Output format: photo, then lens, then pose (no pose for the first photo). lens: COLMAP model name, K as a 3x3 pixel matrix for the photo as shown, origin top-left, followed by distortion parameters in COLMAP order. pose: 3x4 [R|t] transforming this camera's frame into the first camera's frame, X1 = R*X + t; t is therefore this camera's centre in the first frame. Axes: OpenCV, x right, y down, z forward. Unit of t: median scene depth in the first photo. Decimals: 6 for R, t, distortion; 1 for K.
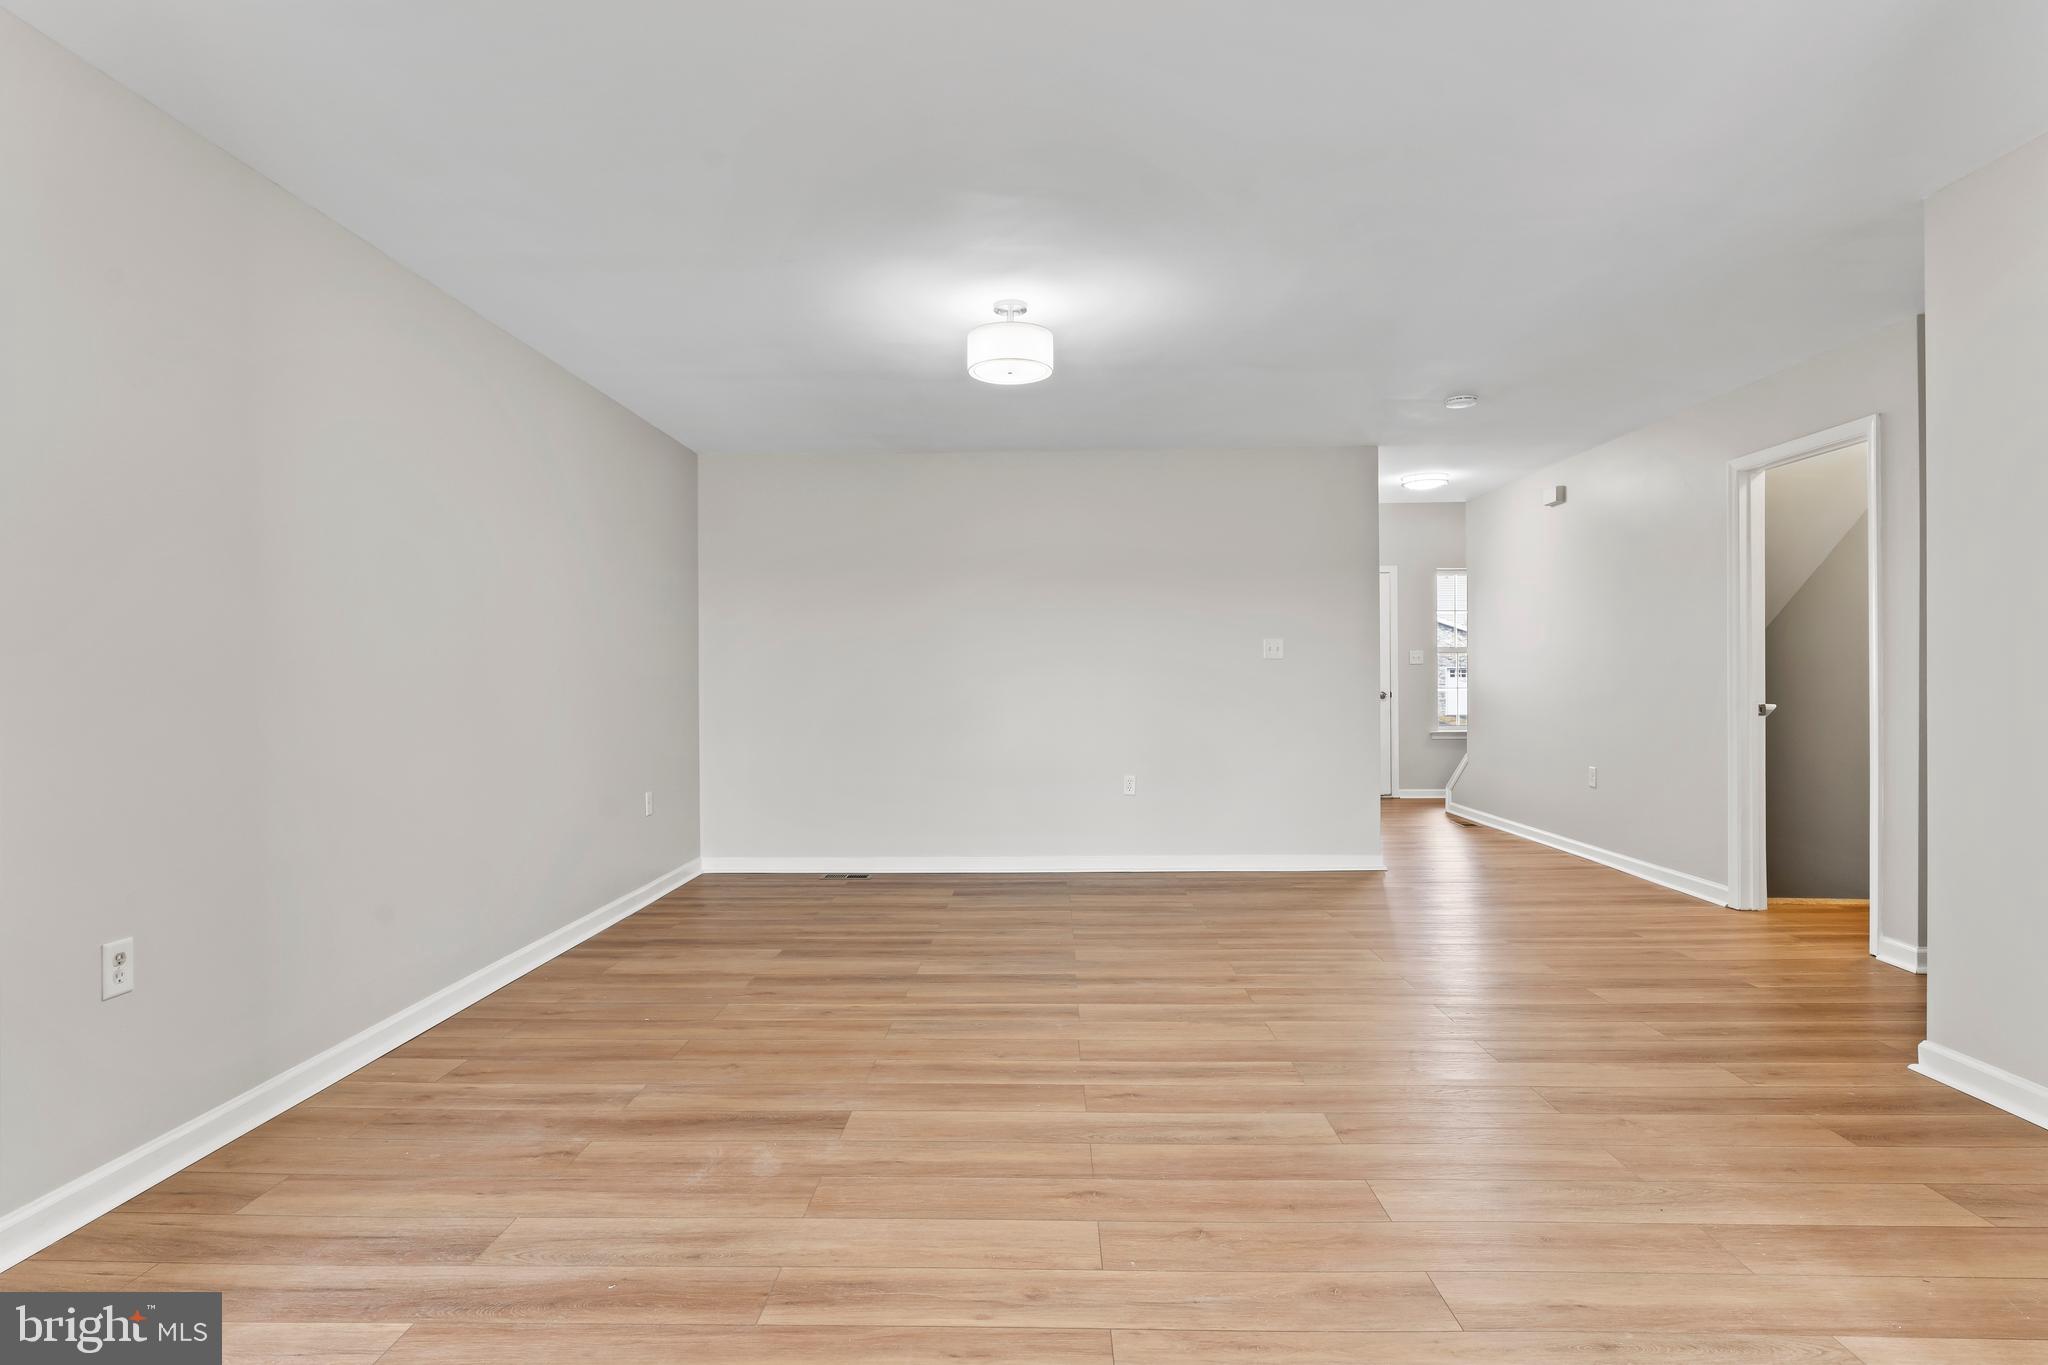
lens RADIAL K [[1046.2, 0, 1011.9], [0, 1046.2, 681.2], [0, 0, 1]] dist [-0.003949, 0.001259]
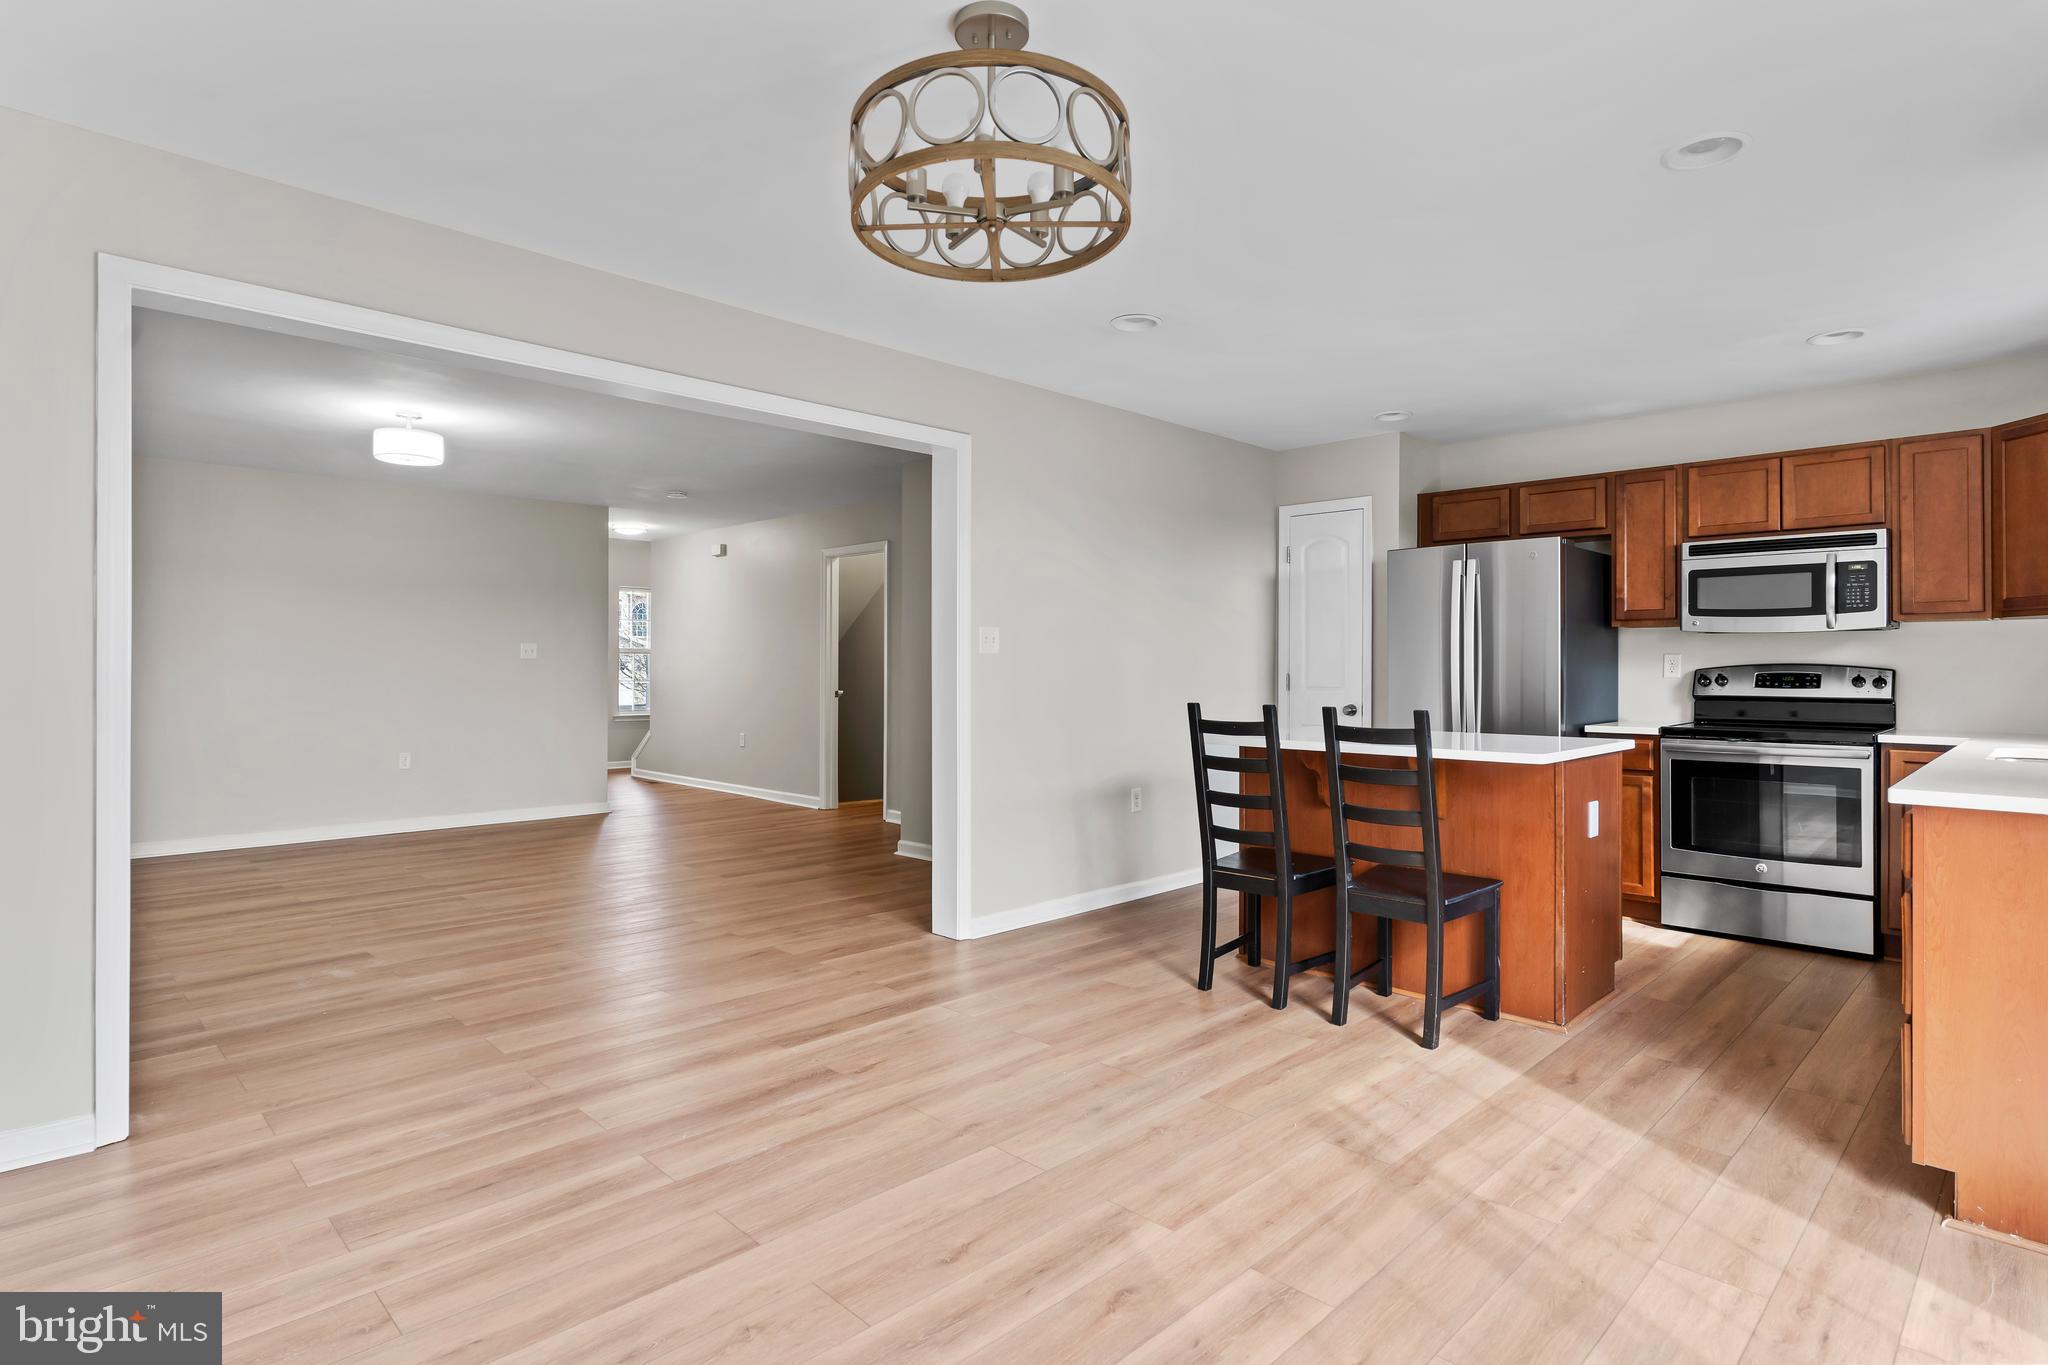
lens RADIAL K [[1046.2, 0, 1017.6], [0, 1046.2, 671.6], [0, 0, 1]] dist [-0.003949, 0.001259]
pose [[0.692723, 0.008549, 0.721153, -0.481812], [-0.006520, 0.999963, -0.005591, -0.003864], [-0.721174, -0.000829, 0.692754, -0.620957]]
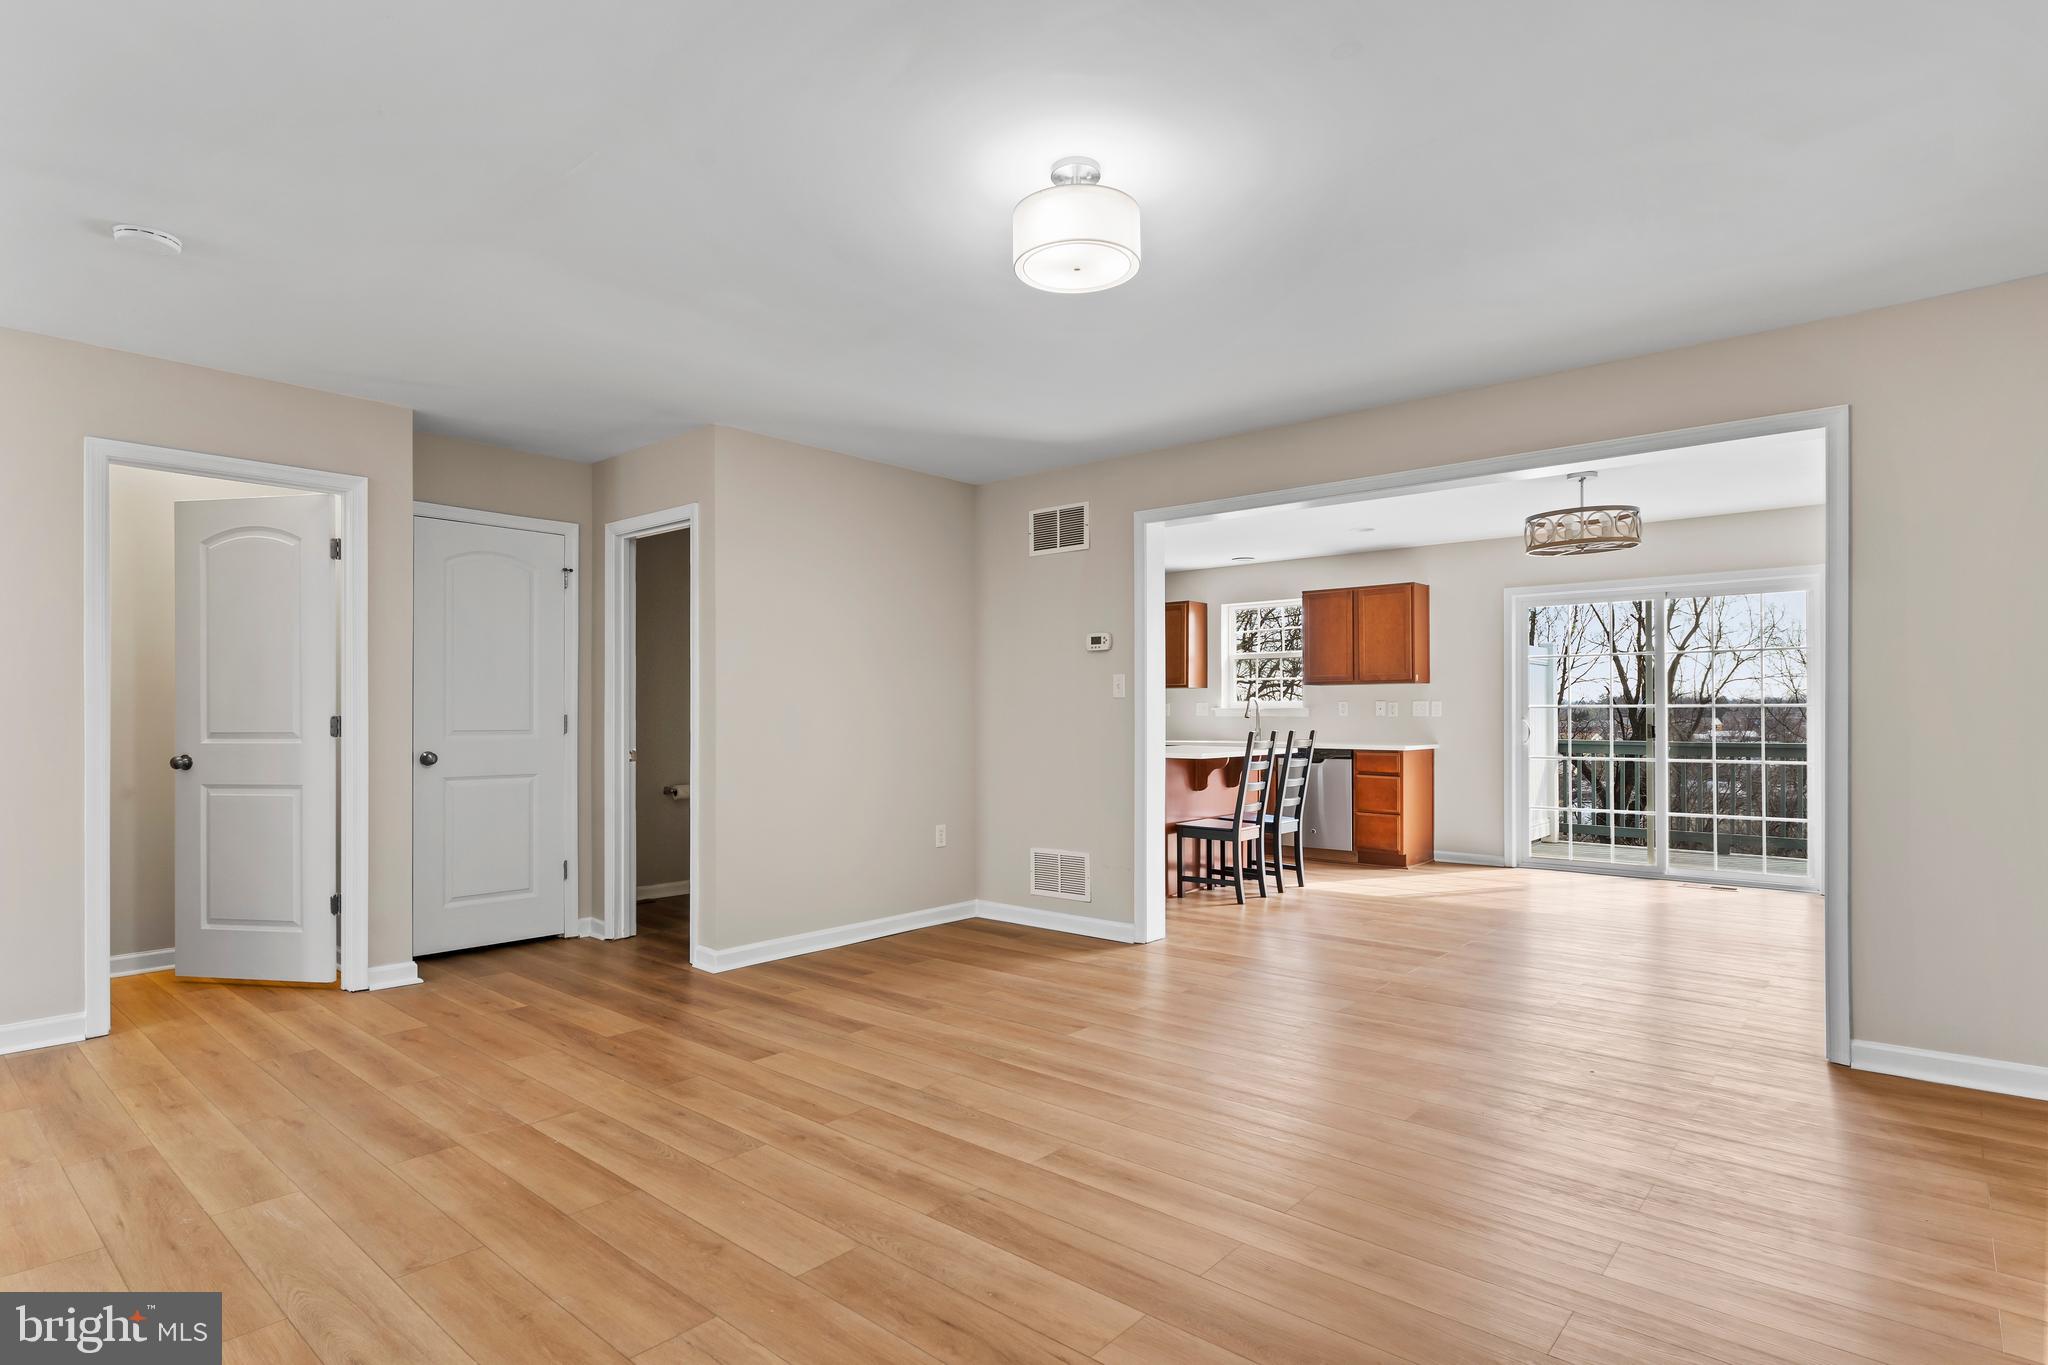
lens RADIAL K [[1046.2, 0, 1032.7], [0, 1046.2, 711.4], [0, 0, 1]] dist [-0.003949, 0.001259]
pose [[-0.781460, 0.010108, 0.623873, -0.404961], [0.007671, 0.999949, -0.006592, -0.005050], [-0.623908, -0.000366, -0.781498, 1.592419]]
